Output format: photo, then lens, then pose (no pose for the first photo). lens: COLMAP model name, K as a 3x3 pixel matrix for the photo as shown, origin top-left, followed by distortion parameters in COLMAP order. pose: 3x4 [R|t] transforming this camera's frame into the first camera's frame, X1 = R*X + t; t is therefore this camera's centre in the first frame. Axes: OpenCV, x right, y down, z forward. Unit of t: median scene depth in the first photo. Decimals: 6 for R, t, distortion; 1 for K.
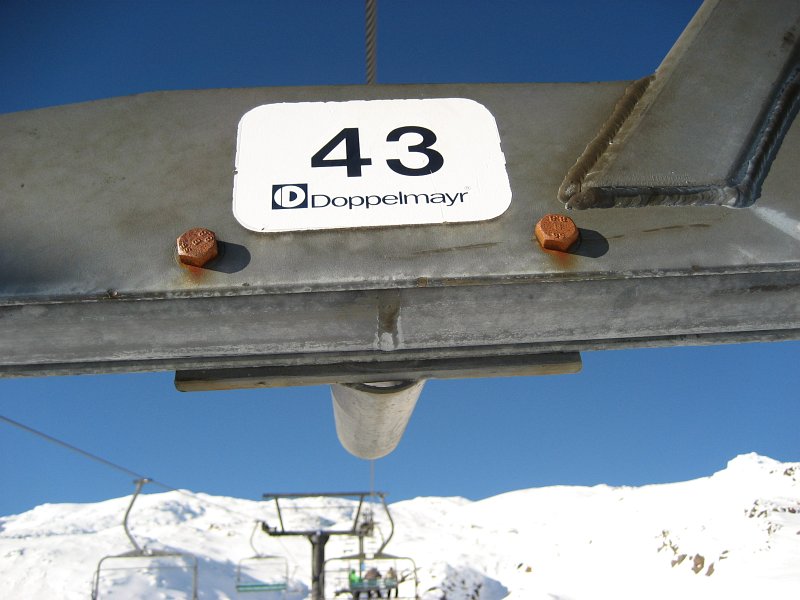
lens RADIAL K [[821.2, 0, 394.2], [0, 821.2, 303.2], [0, 0, 1]] dist [-0.067551, 0.000000]
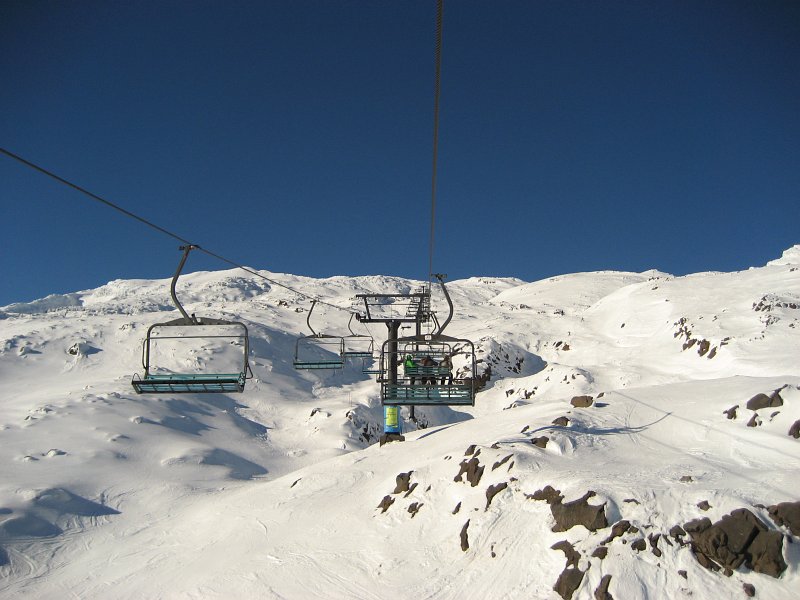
lens RADIAL K [[821.2, 0, 398.5], [0, 821.2, 302.2], [0, 0, 1]] dist [-0.067551, 0.000000]
pose [[0.997851, 0.020106, -0.062363, 0.003056], [-0.003072, 0.965065, 0.261994, -0.036533], [0.065452, -0.261239, 0.963052, -0.111181]]
